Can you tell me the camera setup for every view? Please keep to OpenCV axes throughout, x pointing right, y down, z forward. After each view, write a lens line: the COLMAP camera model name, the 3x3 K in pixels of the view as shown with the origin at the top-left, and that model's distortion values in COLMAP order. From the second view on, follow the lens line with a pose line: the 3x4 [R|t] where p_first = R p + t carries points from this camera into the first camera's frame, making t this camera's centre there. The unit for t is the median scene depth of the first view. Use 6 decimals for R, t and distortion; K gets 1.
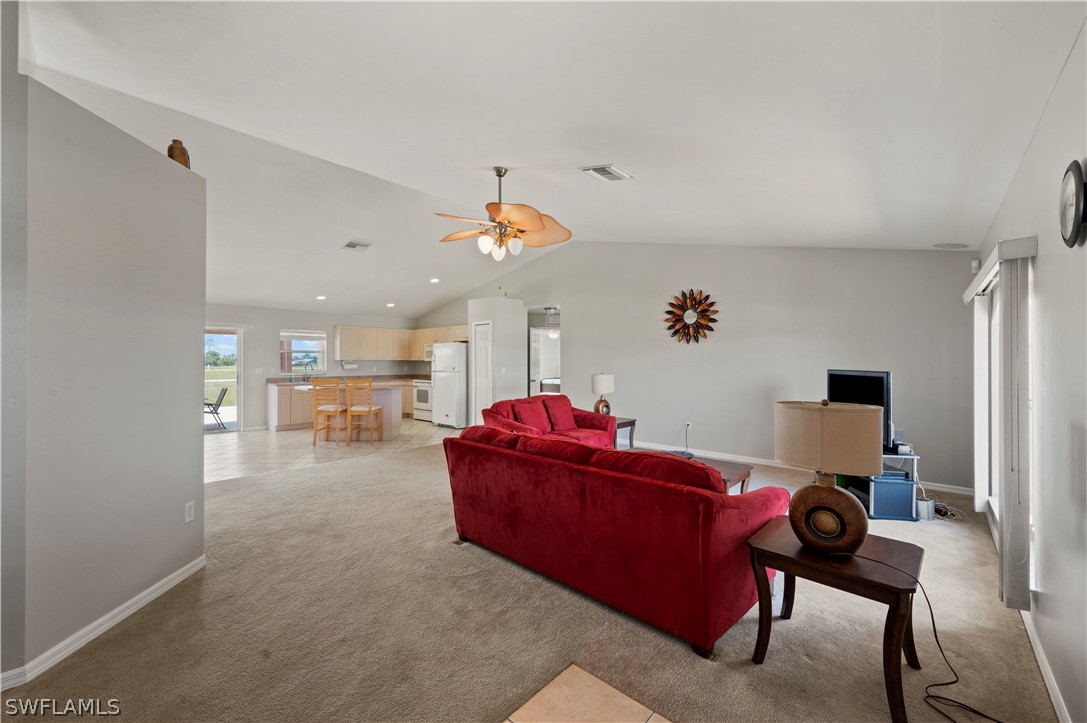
lens RADIAL K [[434.6, 0, 543.9], [0, 434.6, 361.7], [0, 0, 1]] dist [0.000048, -0.000010]
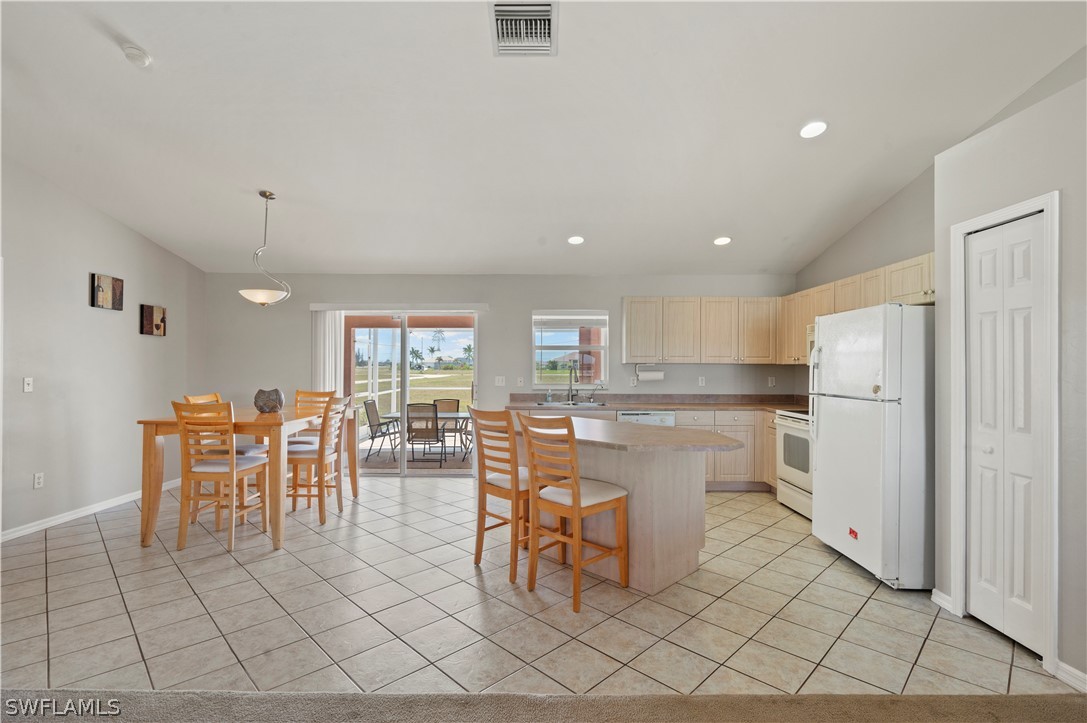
lens RADIAL K [[506.9, 0, 543.6], [0, 506.9, 364.8], [0, 0, 1]] dist [0.004215, 0.000040]
pose [[0.664762, 0.002215, -0.747052, -0.091092], [-0.005382, 0.999984, -0.001824, 0.000100], [0.747036, 0.005233, 0.664763, 0.561247]]
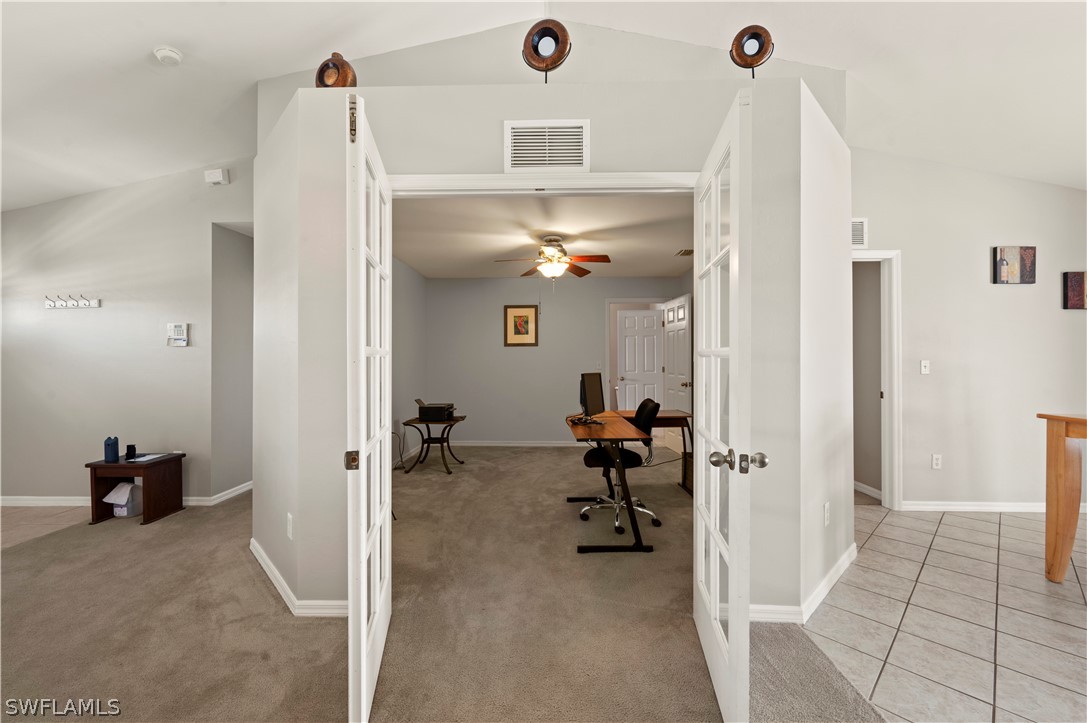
lens RADIAL K [[431.3, 0, 541.6], [0, 431.3, 358.0], [0, 0, 1]] dist [-0.001058, 0.000157]
pose [[-0.766725, -0.001084, -0.641975, -0.202830], [0.002220, 0.999988, -0.004340, 0.011627], [0.641972, -0.004753, -0.766714, 0.597081]]
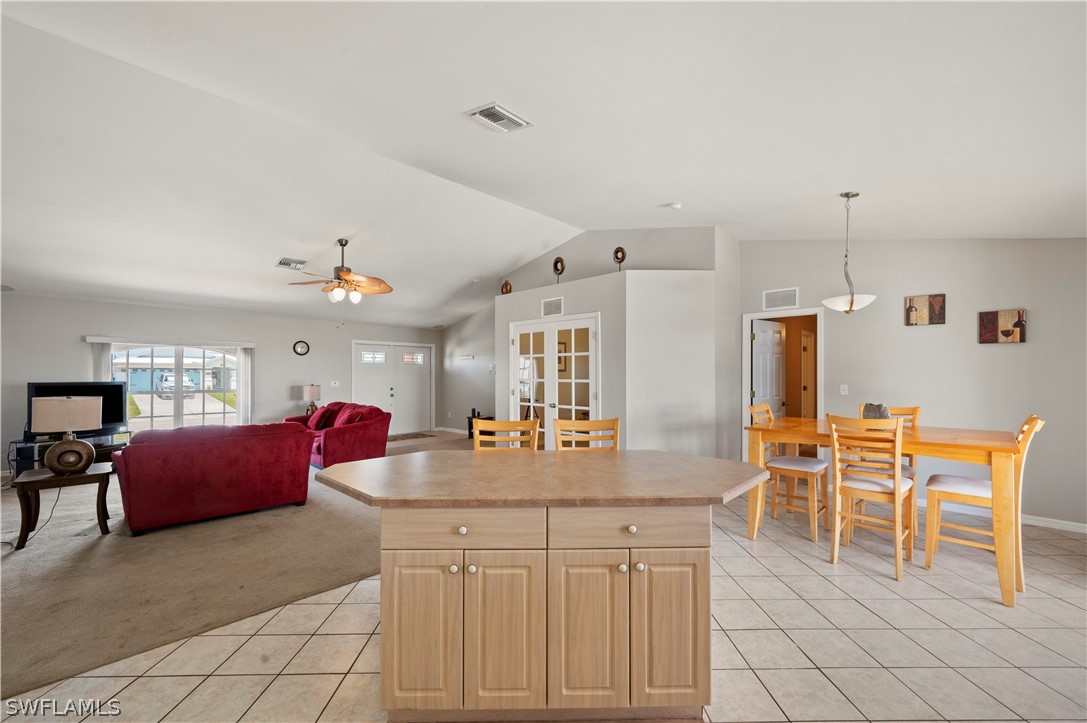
lens RADIAL K [[437.9, 0, 543.3], [0, 437.9, 372.7], [0, 0, 1]] dist [-0.000741, -0.000279]
pose [[-0.998608, 0.003003, 0.052665, -0.373125], [0.002870, 0.999993, -0.002597, -0.002138], [-0.052672, -0.002442, -0.998609, 1.084364]]
